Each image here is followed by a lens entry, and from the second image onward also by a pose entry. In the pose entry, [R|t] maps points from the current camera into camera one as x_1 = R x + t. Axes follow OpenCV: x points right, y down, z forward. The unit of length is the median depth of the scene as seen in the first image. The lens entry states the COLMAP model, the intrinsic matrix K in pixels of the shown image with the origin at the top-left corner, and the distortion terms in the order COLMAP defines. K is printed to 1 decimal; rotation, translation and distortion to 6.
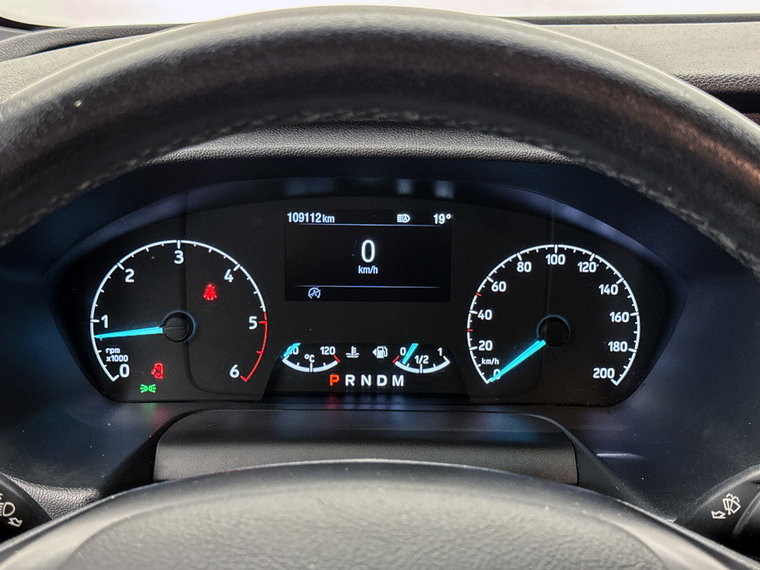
lens RADIAL K [[1110.6, 0, 380.0], [0, 1110.6, 285.0], [0, 0, 1]] dist [0.101134, 0.037912]
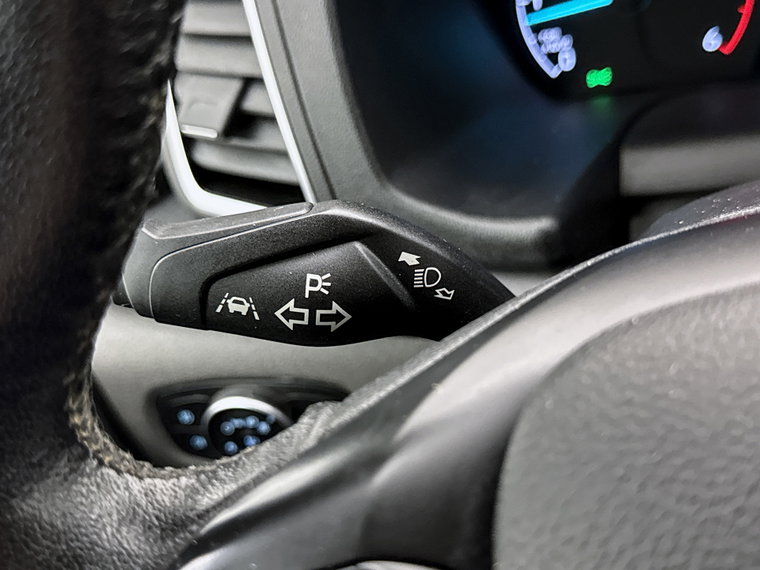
lens RADIAL K [[906.6, 0, 380.0], [0, 906.6, 285.0], [0, 0, 1]] dist [0.096381, 0.000836]
pose [[0.910356, -0.038768, -0.412006, -0.134704], [0.159355, 0.951667, 0.262558, 0.056805], [0.381913, -0.304676, 0.872534, 0.512021]]
